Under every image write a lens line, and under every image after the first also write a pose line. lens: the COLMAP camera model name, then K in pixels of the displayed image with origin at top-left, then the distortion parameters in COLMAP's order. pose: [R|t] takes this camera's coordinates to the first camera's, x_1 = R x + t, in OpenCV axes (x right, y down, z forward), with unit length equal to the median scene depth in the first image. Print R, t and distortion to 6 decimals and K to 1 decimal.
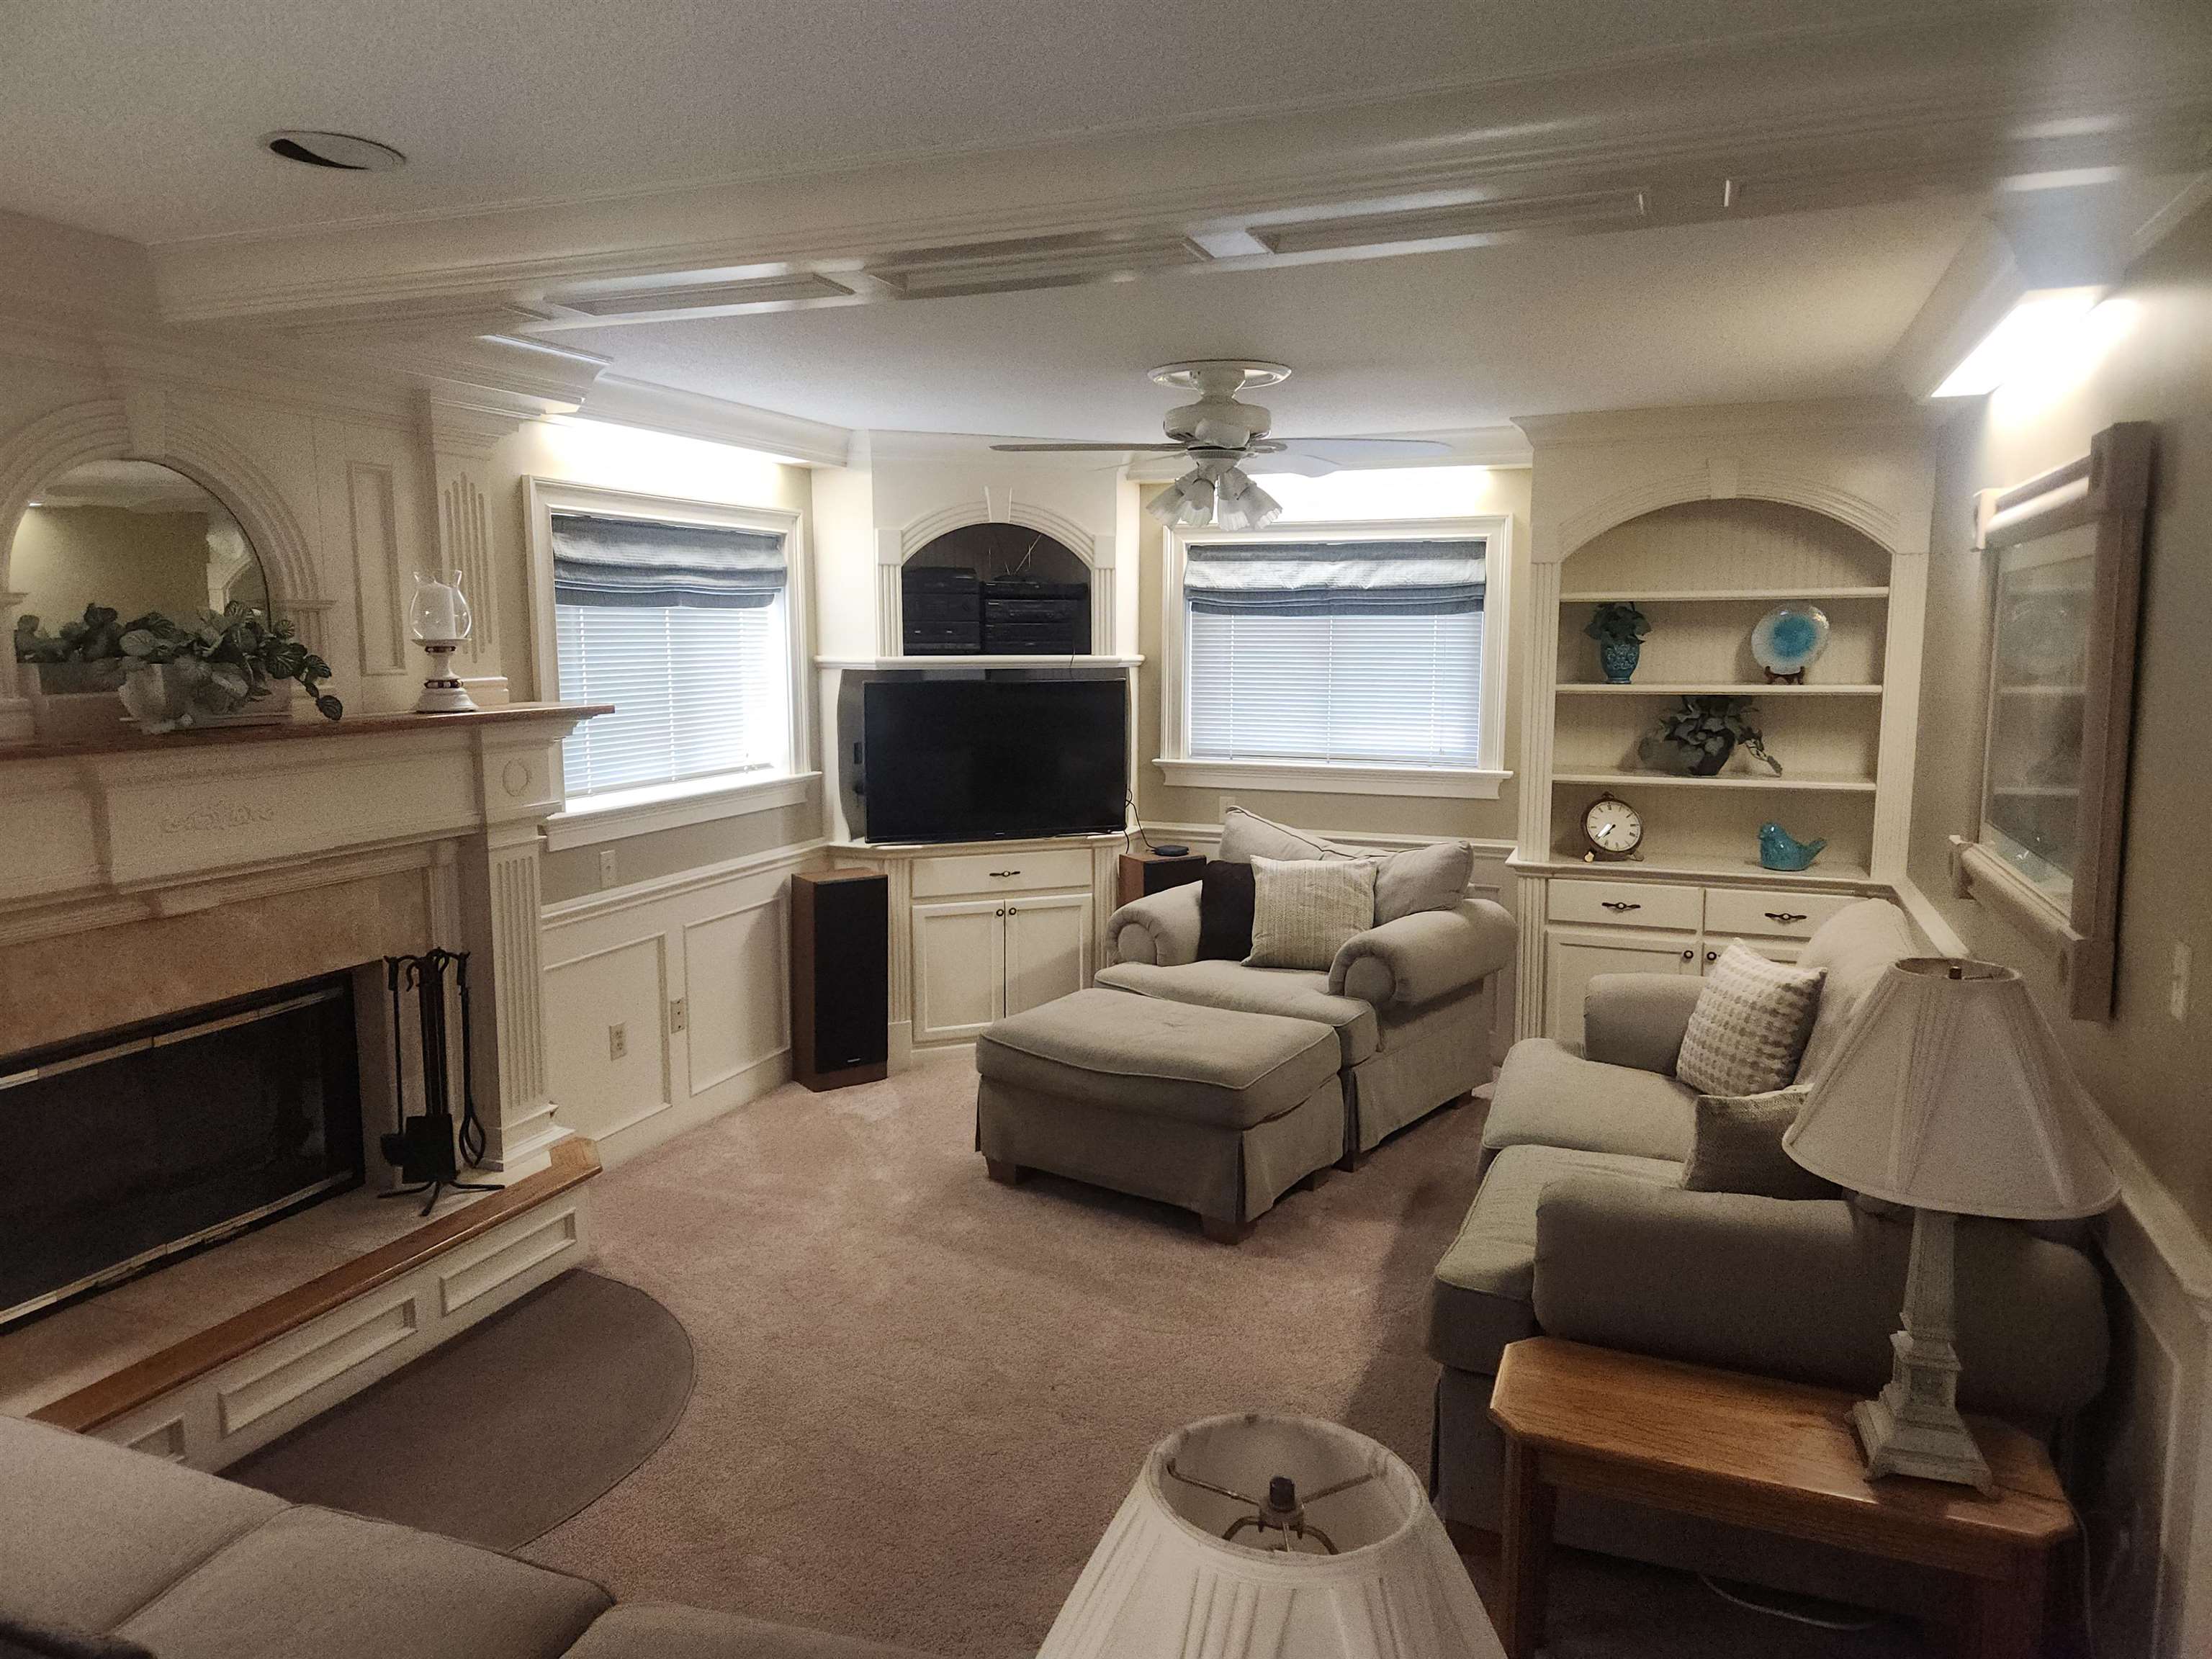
lens RADIAL K [[1470.5, 0, 1111.8], [0, 1470.5, 815.2], [0, 0, 1]] dist [0.087832, -0.075477]
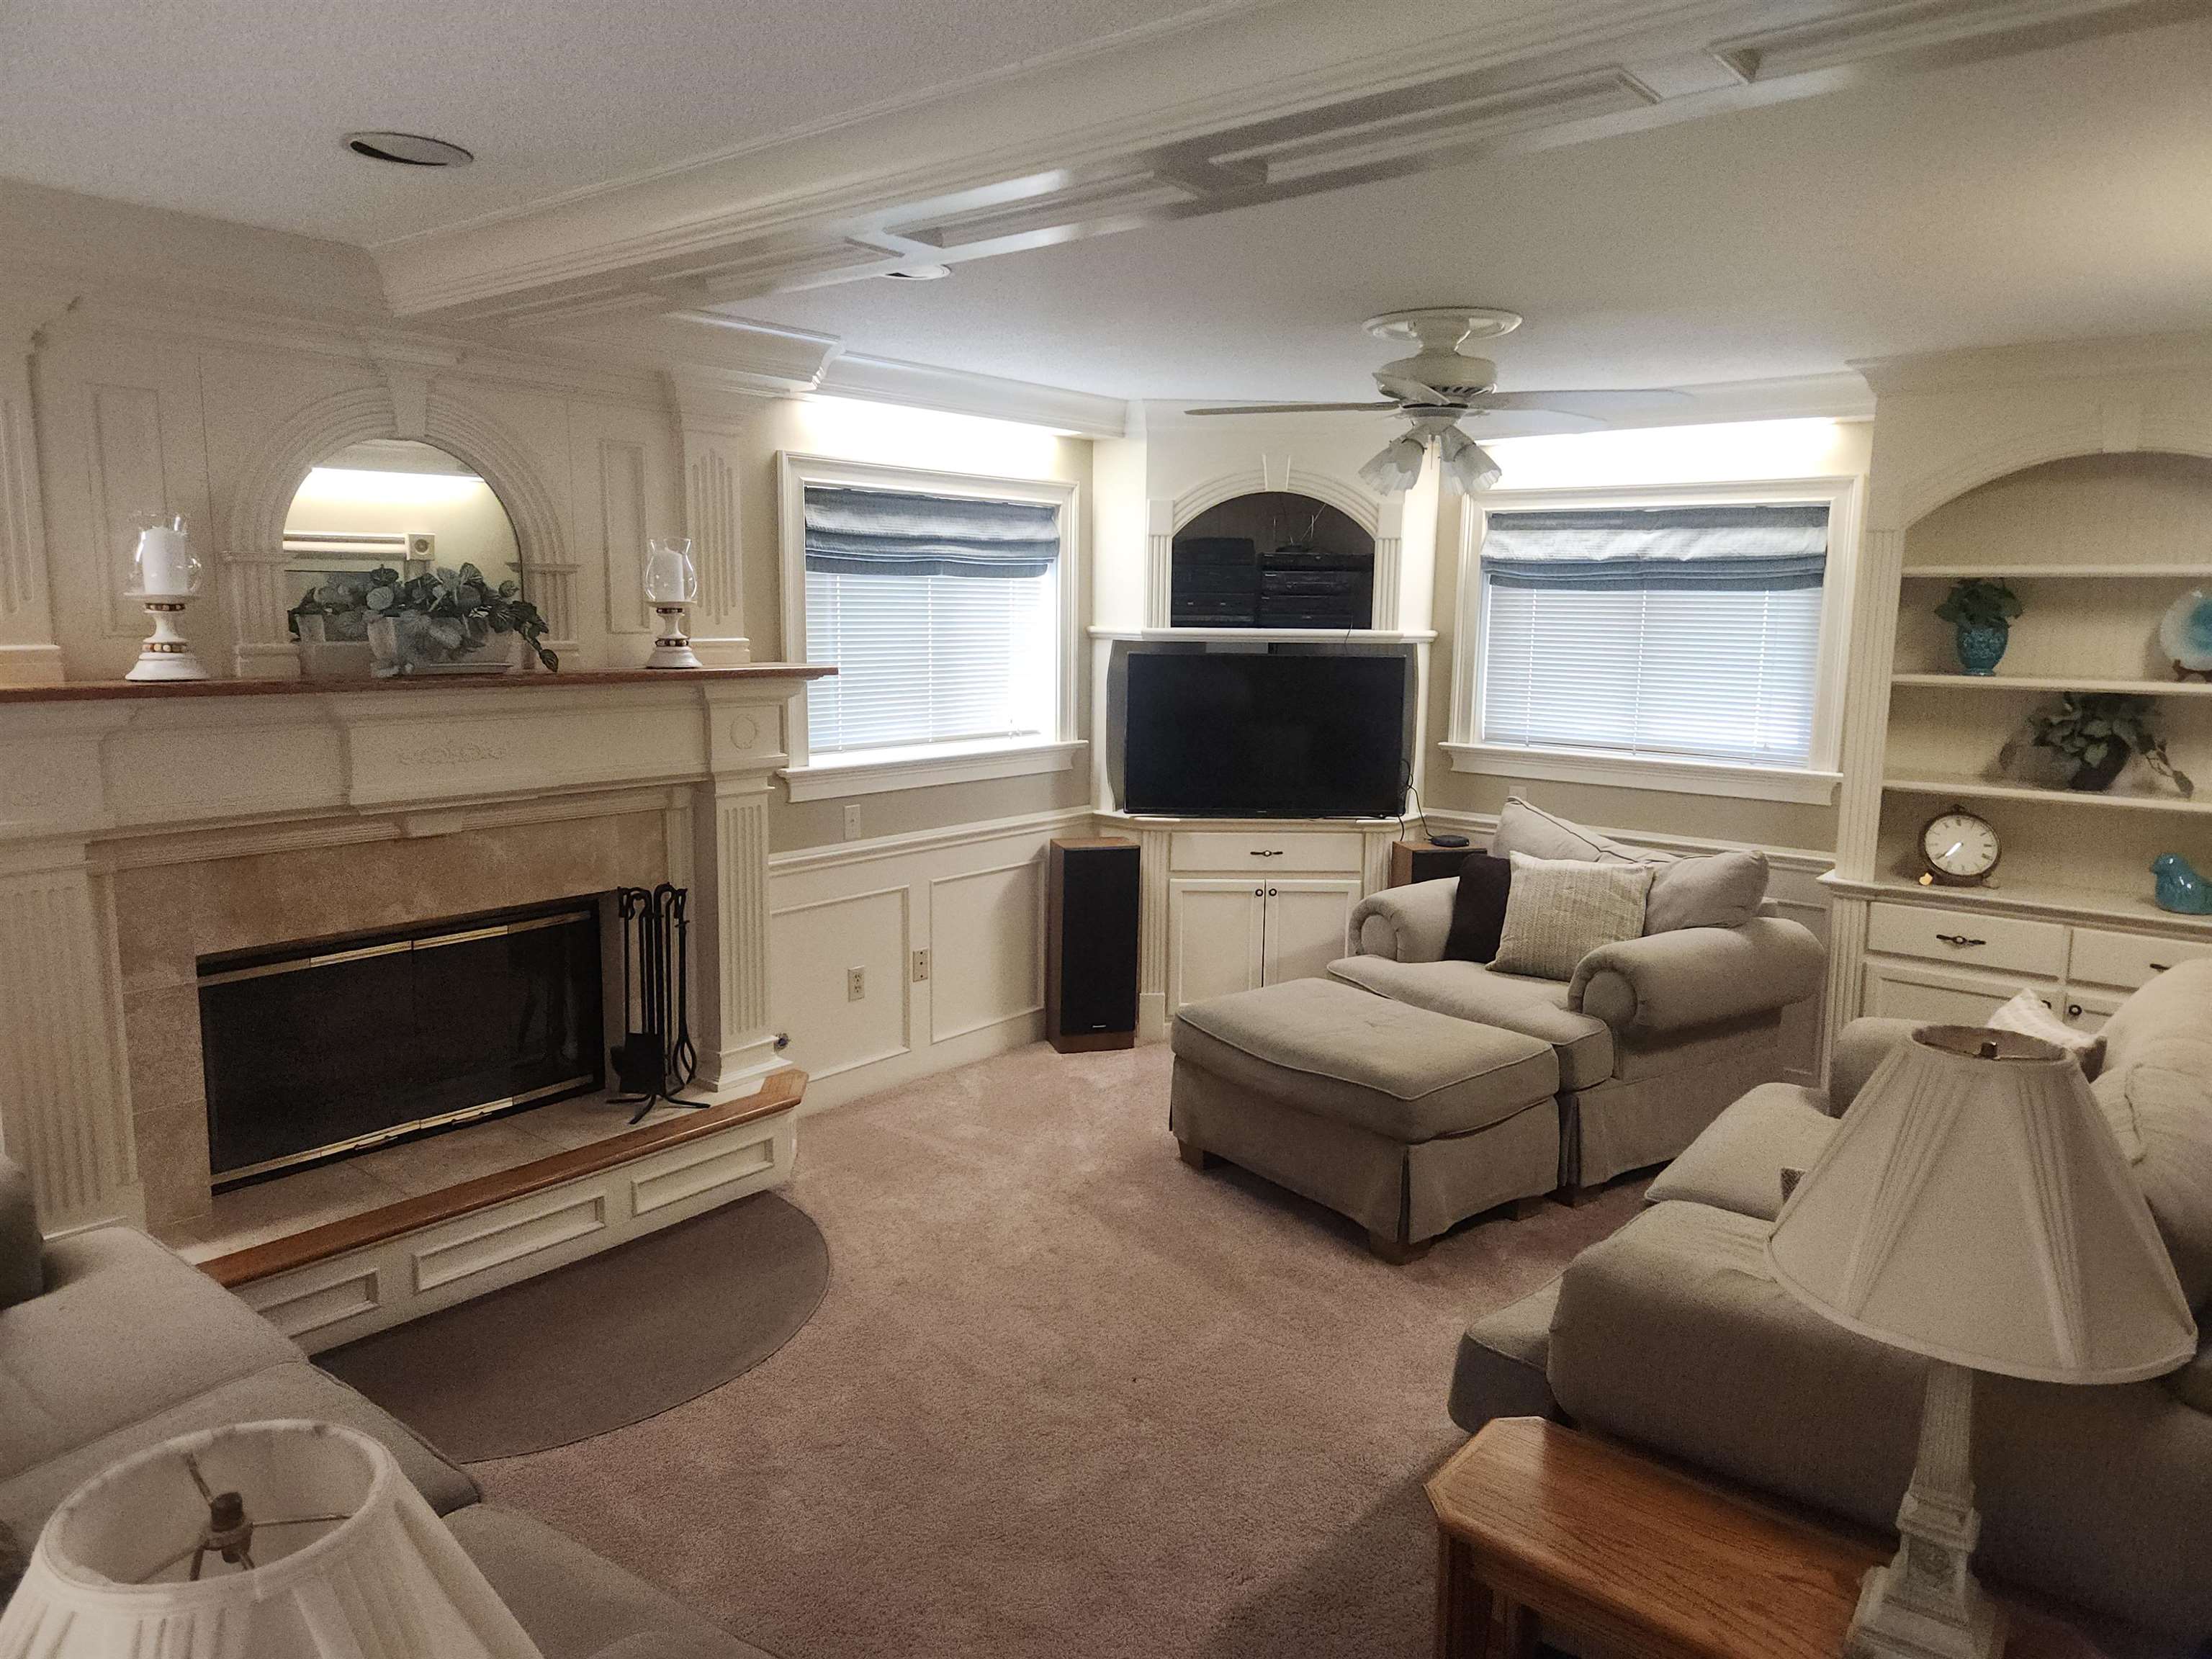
lens RADIAL K [[1470.5, 0, 1111.8], [0, 1470.5, 815.2], [0, 0, 1]] dist [0.087832, -0.075477]
pose [[0.950687, 0.059426, -0.304405, 0.143209], [-0.054477, 0.998209, 0.024734, -0.004473], [0.305330, -0.006931, 0.952221, 0.046052]]
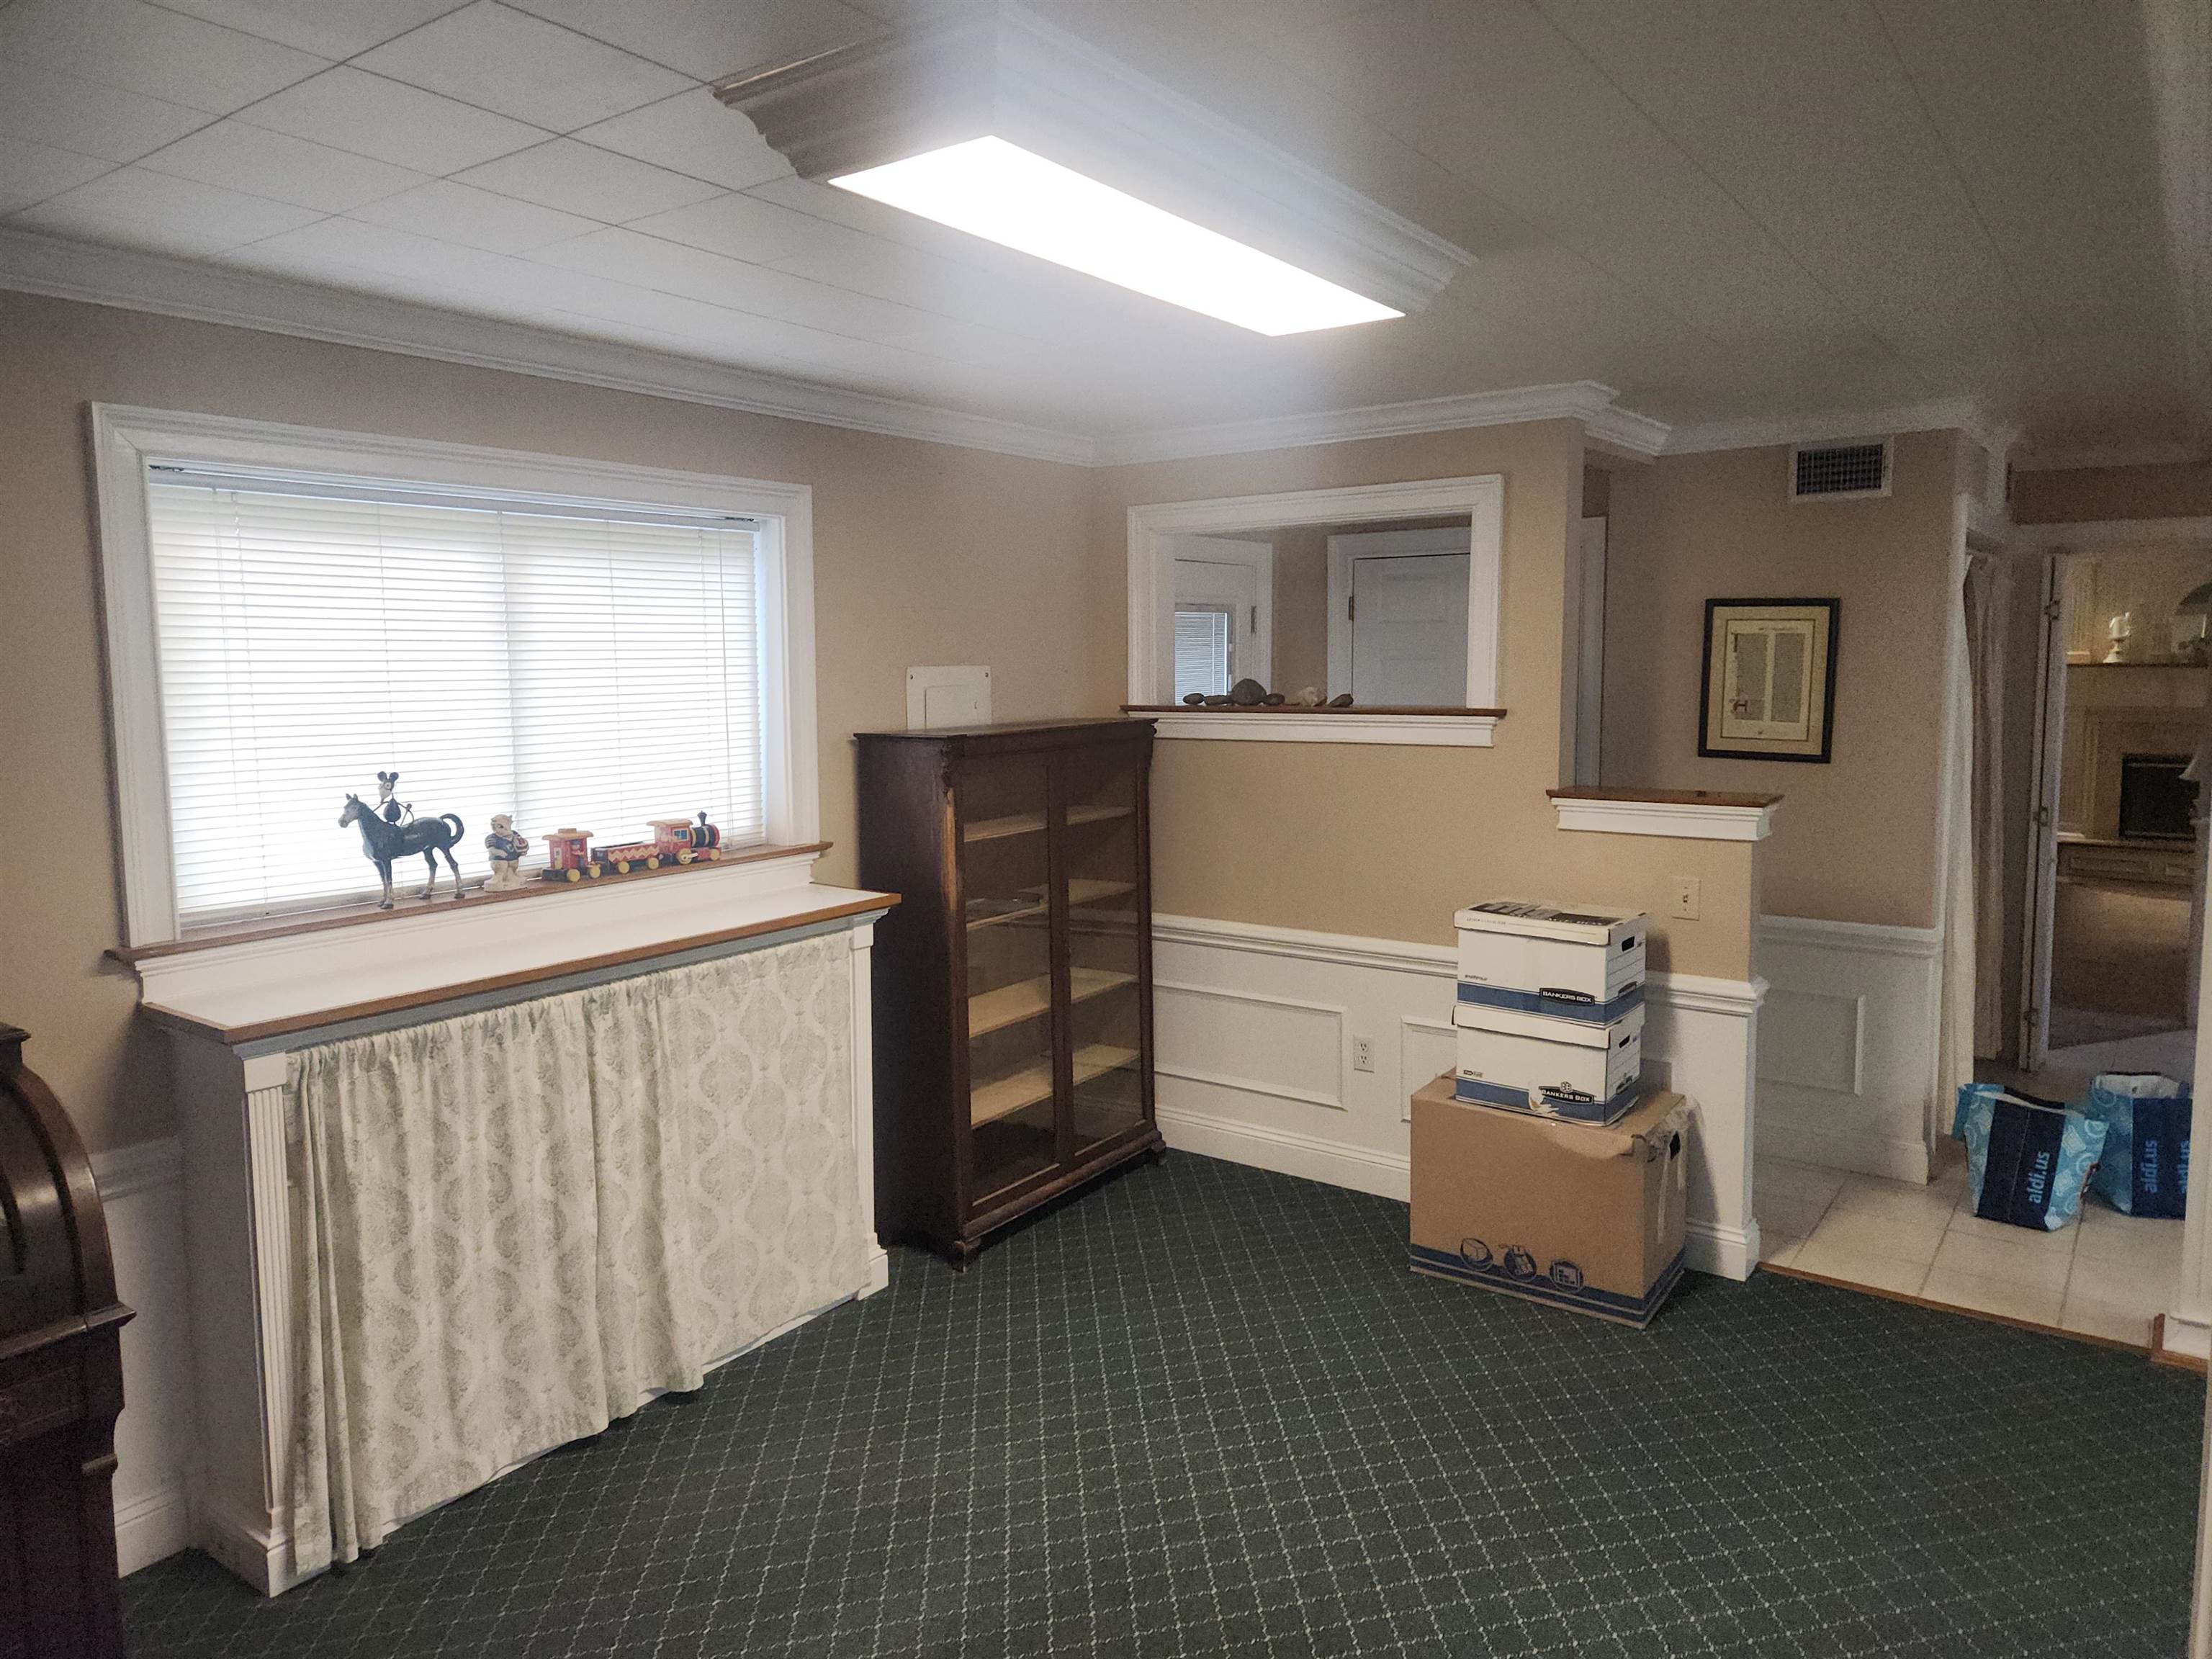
lens RADIAL K [[1470.5, 0, 1111.8], [0, 1470.5, 815.2], [0, 0, 1]] dist [0.087832, -0.075477]
pose [[-0.246234, 0.106460, -0.963346, 1.831999], [-0.113679, 0.983916, 0.137790, 0.050245], [0.962521, 0.143441, -0.230171, -0.271363]]
